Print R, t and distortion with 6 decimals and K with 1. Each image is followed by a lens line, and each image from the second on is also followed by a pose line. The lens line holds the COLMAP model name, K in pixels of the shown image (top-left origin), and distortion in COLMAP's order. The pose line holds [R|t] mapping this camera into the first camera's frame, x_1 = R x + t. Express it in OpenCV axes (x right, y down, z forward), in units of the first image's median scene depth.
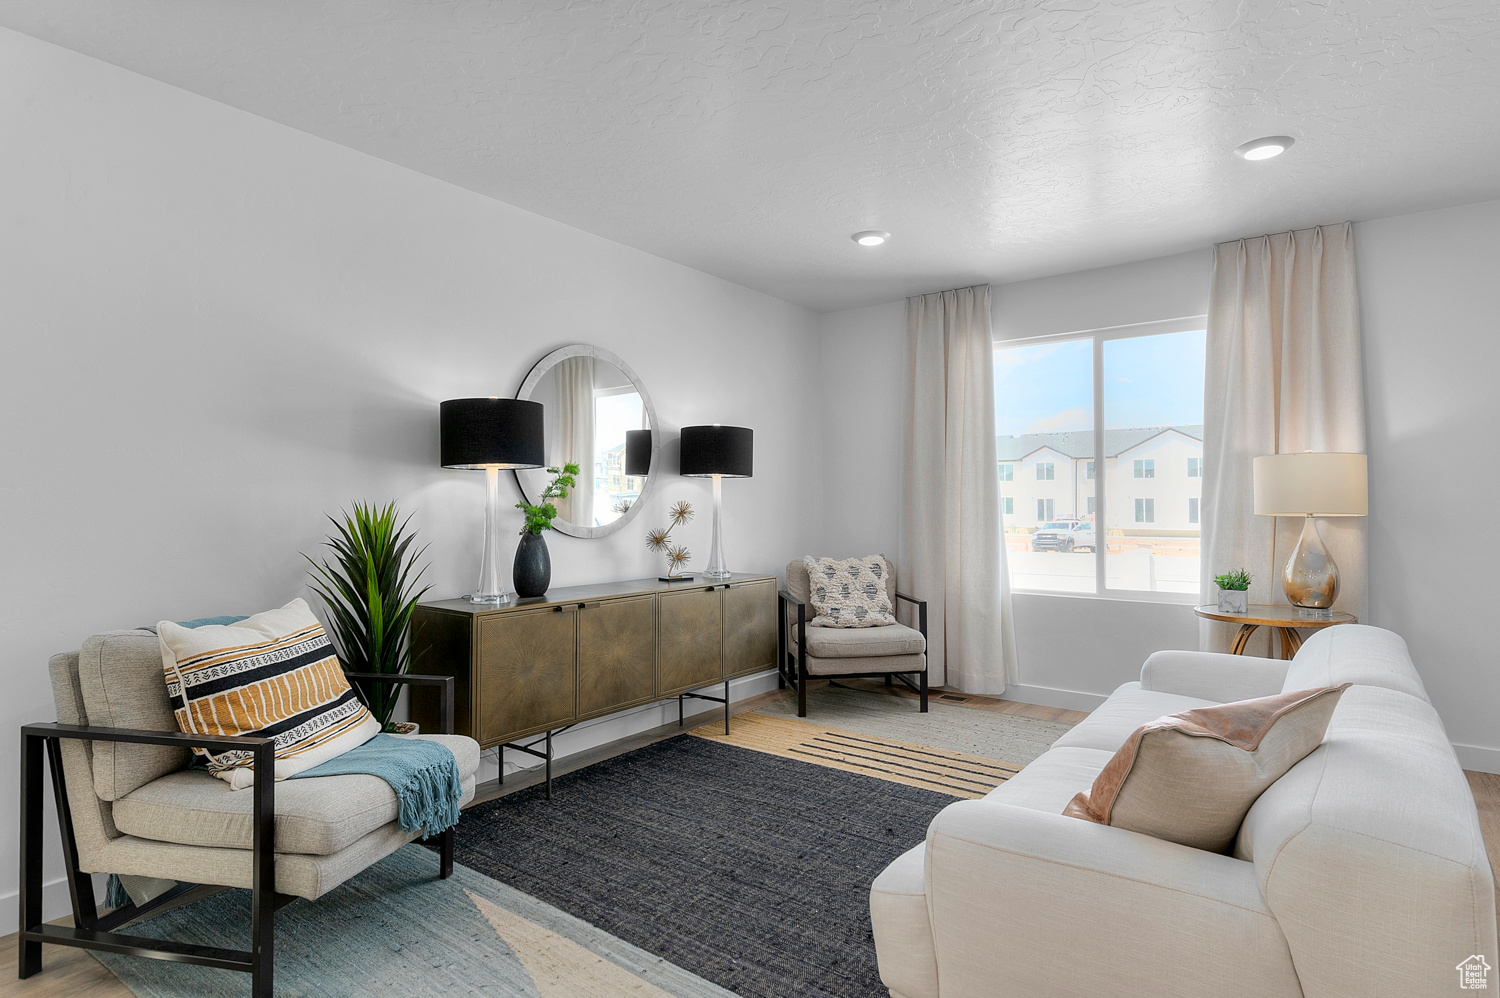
lens RADIAL K [[800.2, 0, 758.8], [0, 800.2, 494.4], [0, 0, 1]] dist [0.007116, -0.002706]
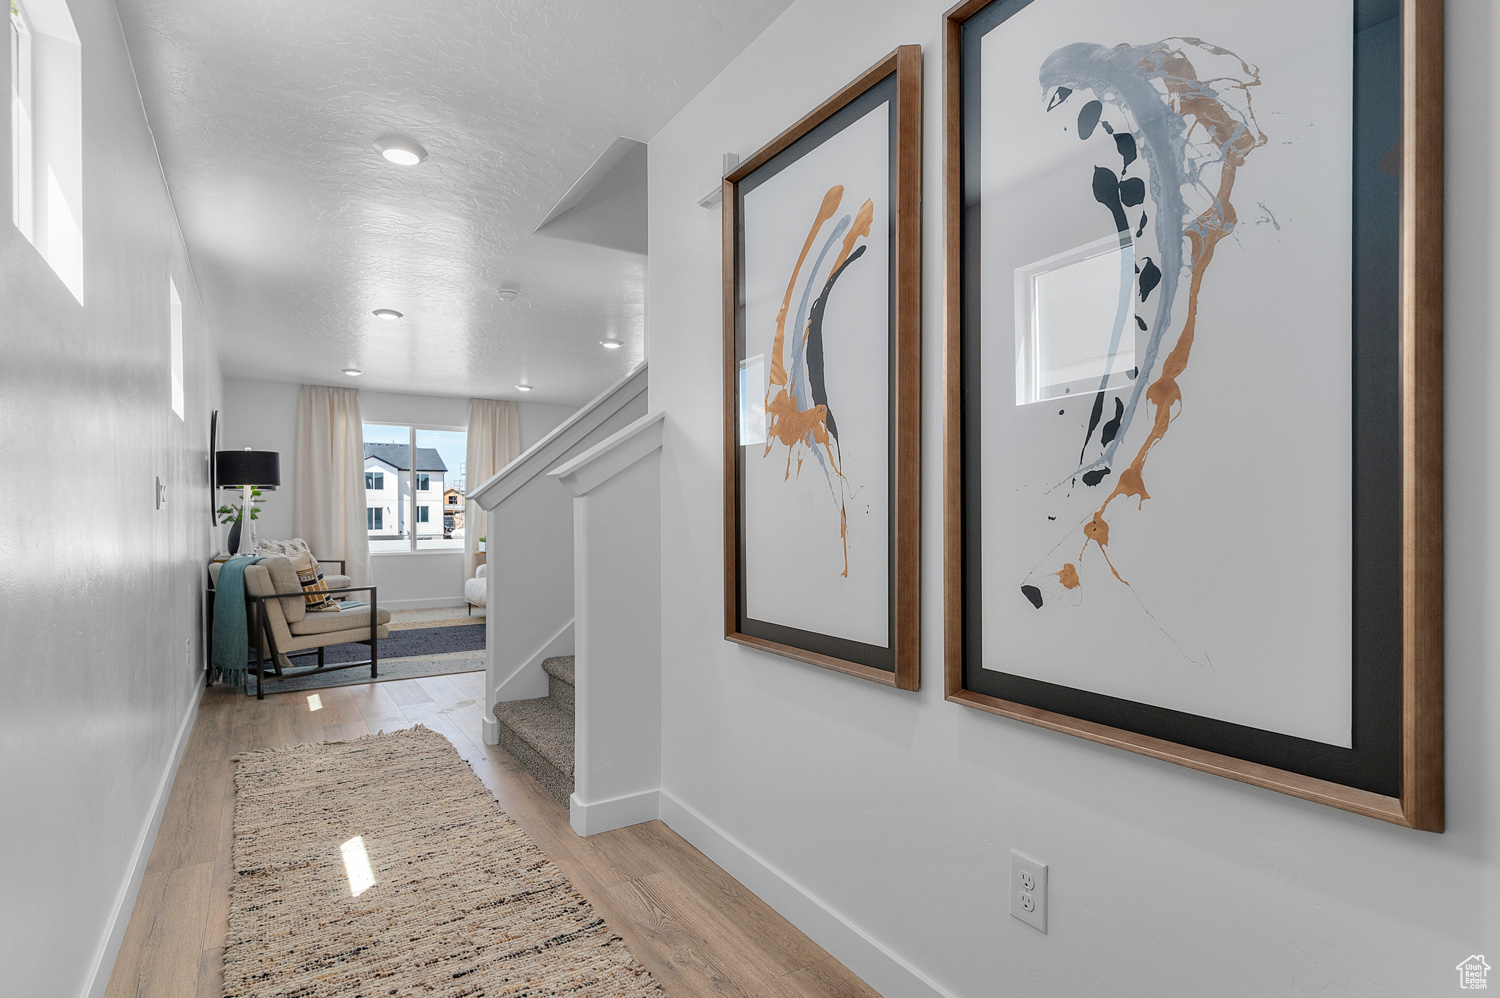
lens RADIAL K [[756.5, 0, 758.6], [0, 756.5, 519.5], [0, 0, 1]] dist [0.000324, -0.000054]
pose [[0.343989, -0.009534, 0.938925, -1.113652], [-0.012012, 0.999822, 0.014553, 0.001689], [-0.938897, -0.016284, 0.343814, -0.512901]]
